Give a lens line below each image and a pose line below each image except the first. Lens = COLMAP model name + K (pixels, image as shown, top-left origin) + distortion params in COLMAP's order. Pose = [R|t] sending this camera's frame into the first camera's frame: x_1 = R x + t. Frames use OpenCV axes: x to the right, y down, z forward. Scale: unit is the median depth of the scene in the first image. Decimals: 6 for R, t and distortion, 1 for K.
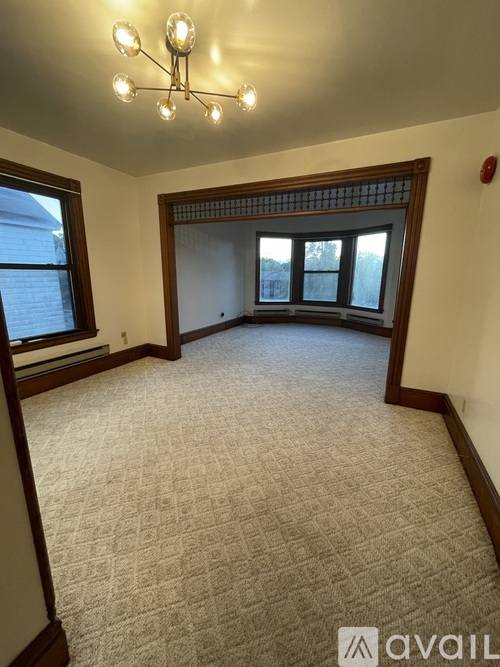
lens RADIAL K [[272.9, 0, 249.4], [0, 272.9, 332.1], [0, 0, 1]] dist [-0.002646, -0.000977]
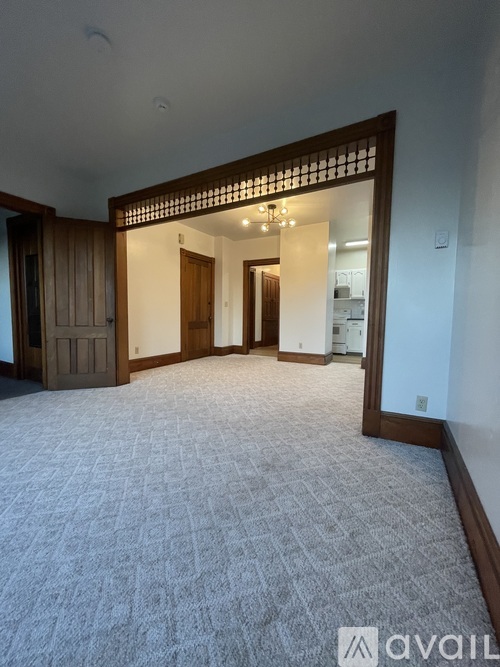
lens RADIAL K [[272.9, 0, 248.7], [0, 272.9, 331.8], [0, 0, 1]] dist [-0.002646, -0.000977]
pose [[-0.998840, -0.025930, 0.040572, -0.073413], [-0.013736, 0.961045, 0.276049, -0.260086], [-0.046150, 0.275171, -0.960287, 1.720018]]
